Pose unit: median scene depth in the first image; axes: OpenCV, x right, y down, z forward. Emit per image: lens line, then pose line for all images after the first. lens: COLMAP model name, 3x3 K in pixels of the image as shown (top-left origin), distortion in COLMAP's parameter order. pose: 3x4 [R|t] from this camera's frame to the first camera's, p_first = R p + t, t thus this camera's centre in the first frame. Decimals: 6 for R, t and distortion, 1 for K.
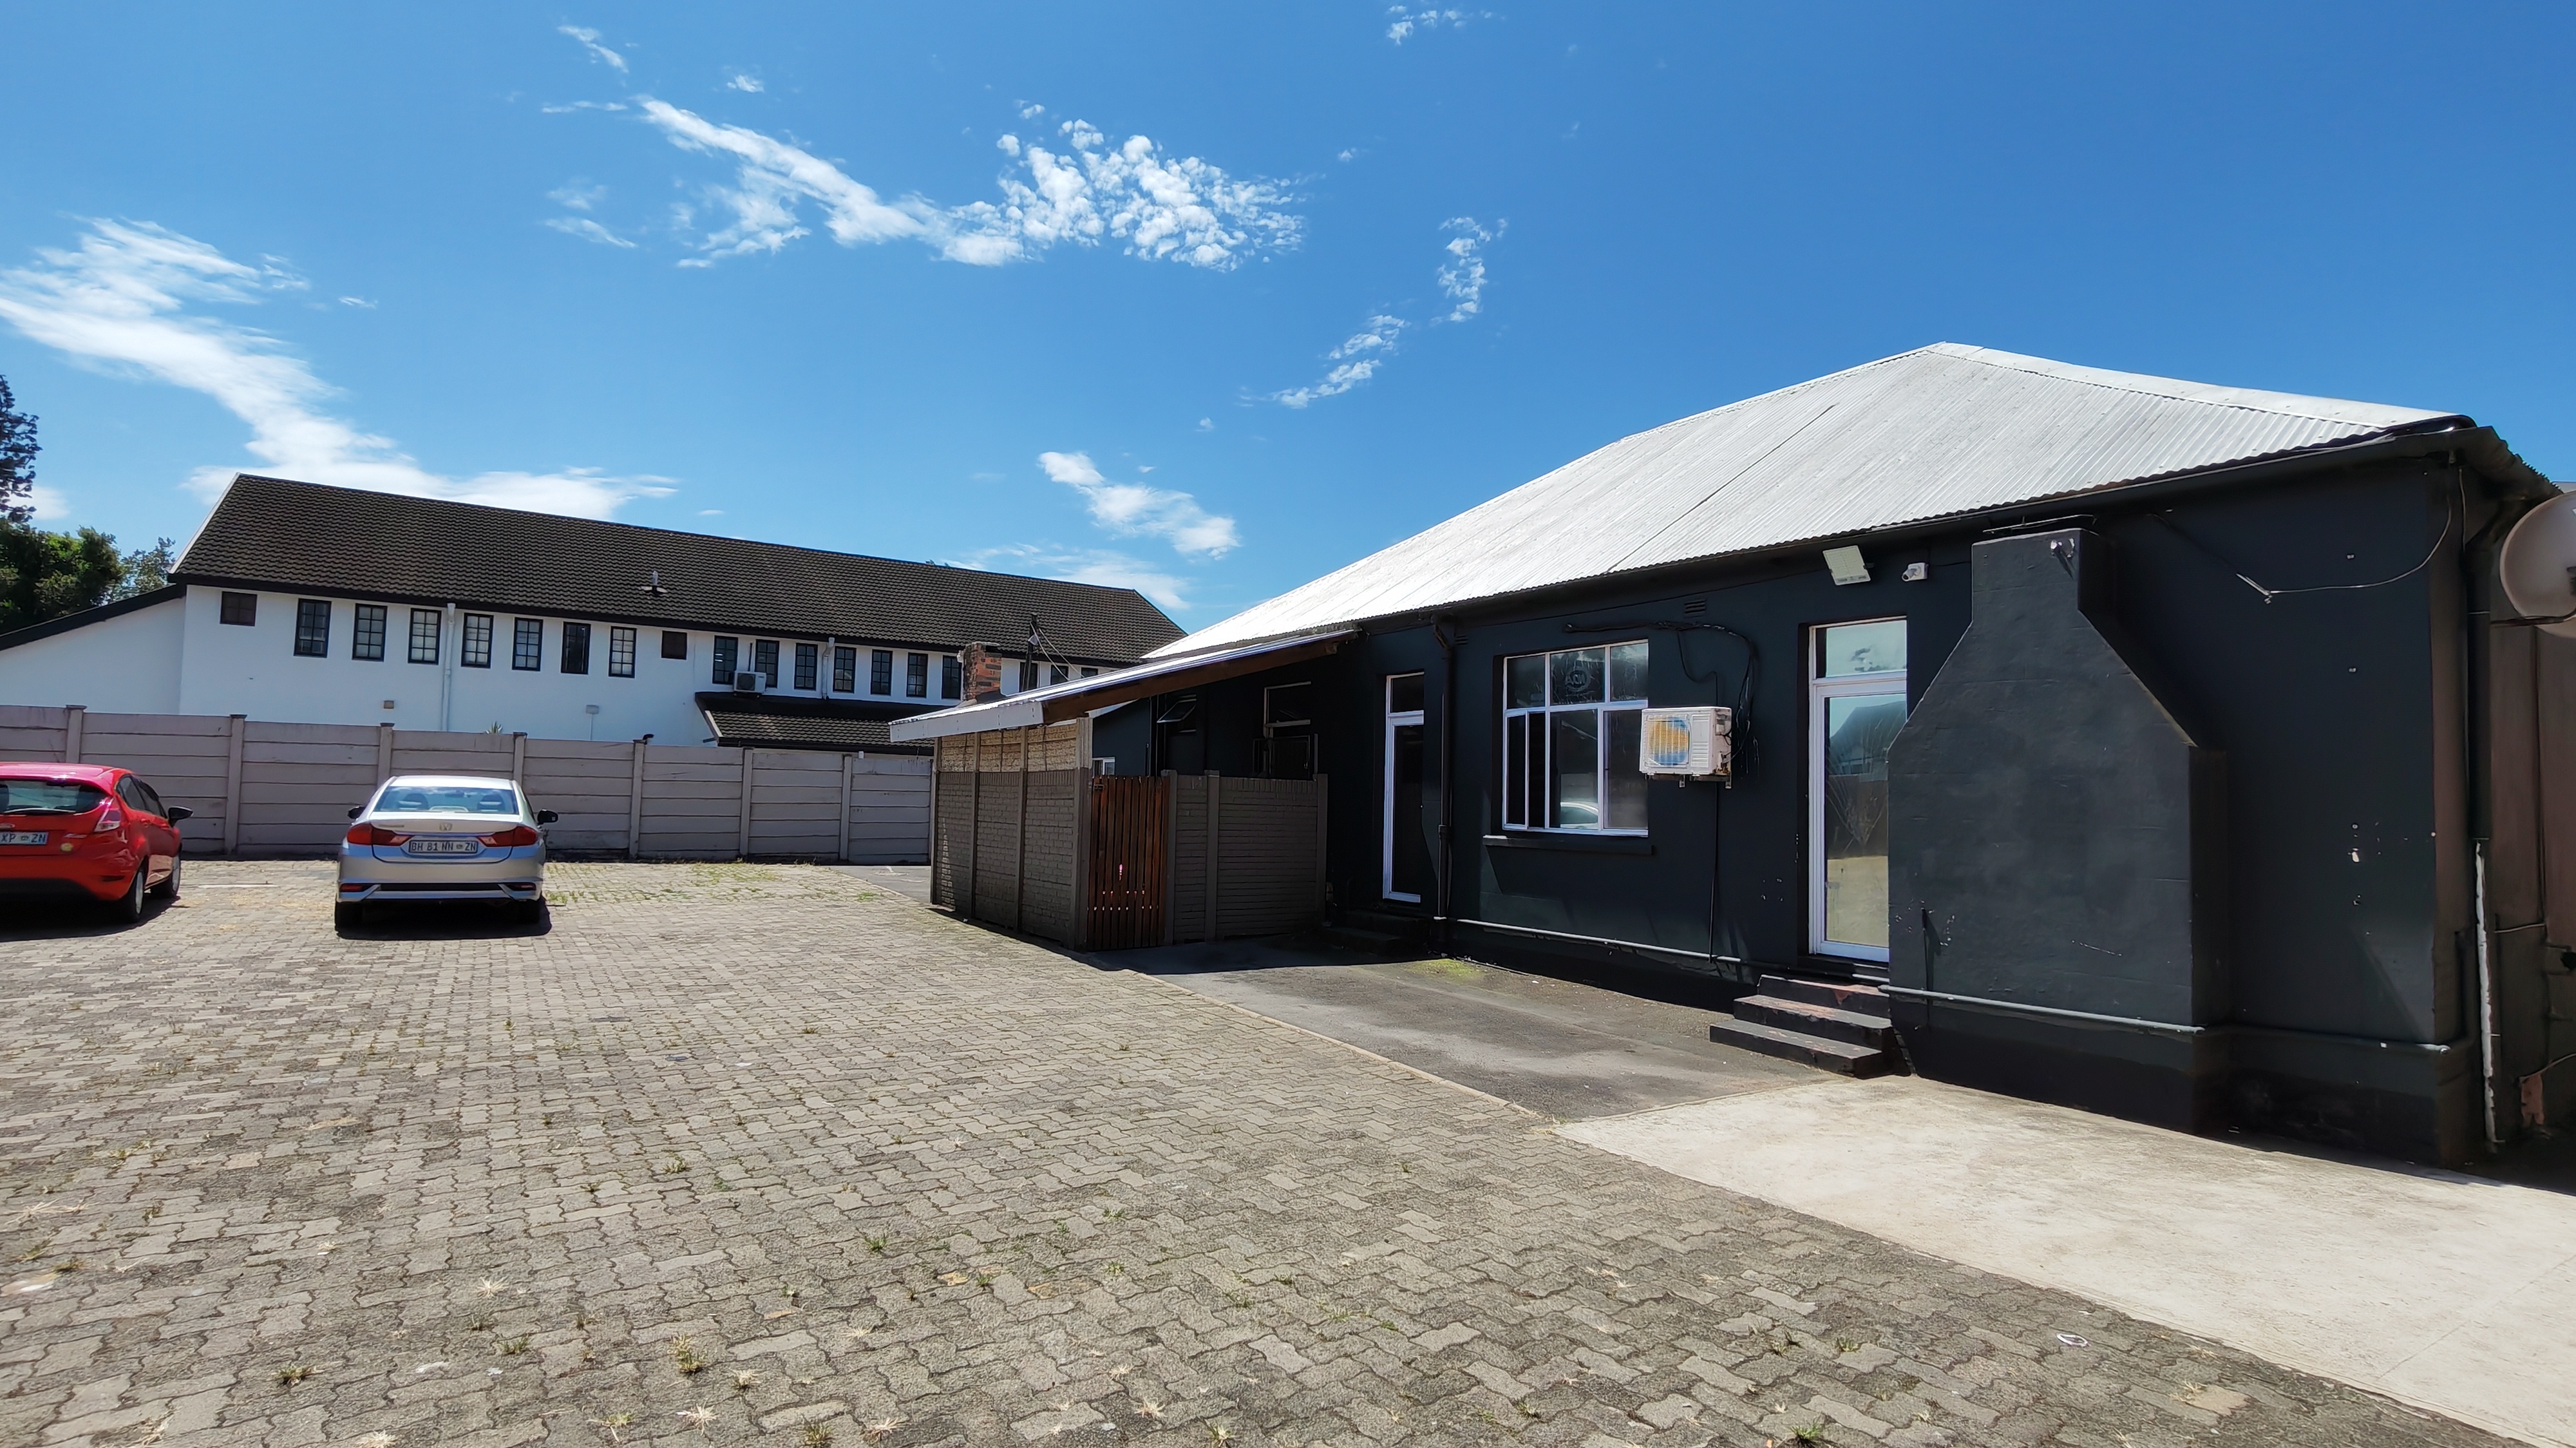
lens RADIAL K [[1186.1, 0, 1294.1], [0, 1186.1, 731.0], [0, 0, 1]] dist [-0.000862, -0.000921]
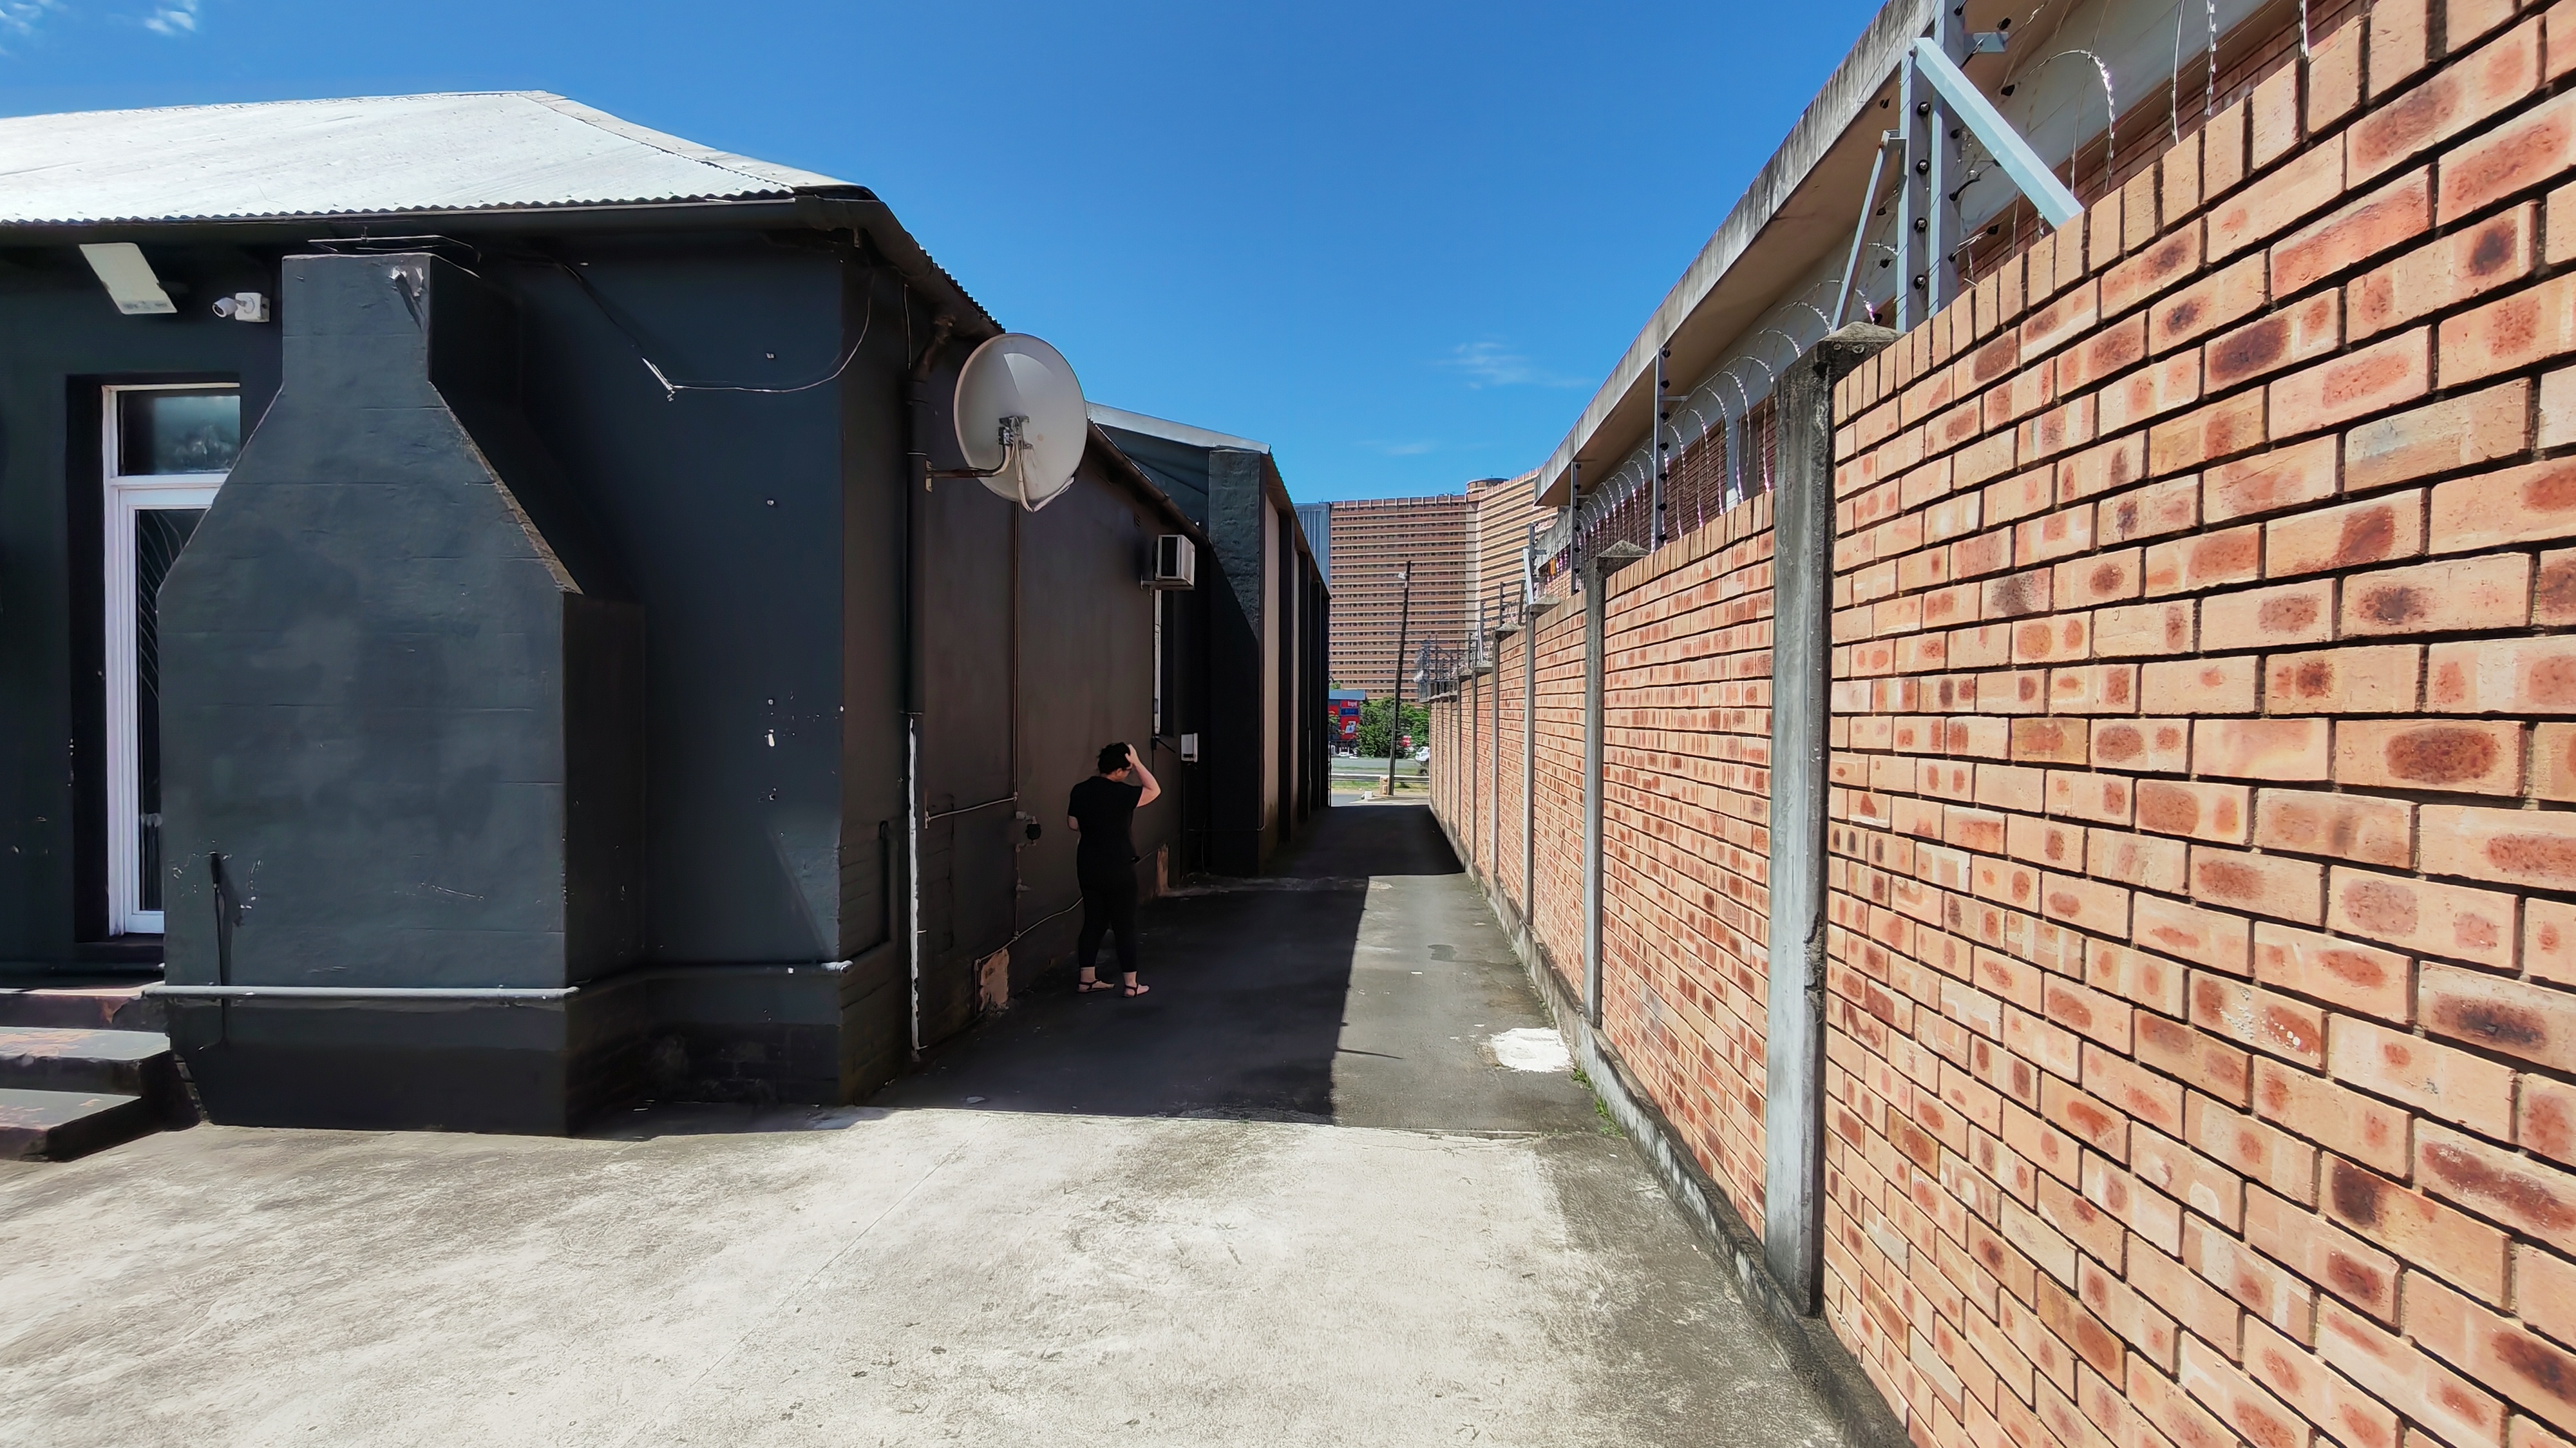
lens RADIAL K [[1184.7, 0, 1287.5], [0, 1184.7, 734.2], [0, 0, 1]] dist [-0.000758, 0.000890]
pose [[0.620208, -0.036658, 0.783580, 0.452446], [-0.031398, 0.996947, 0.071492, 0.032088], [-0.783809, -0.068943, 0.617163, 0.220768]]
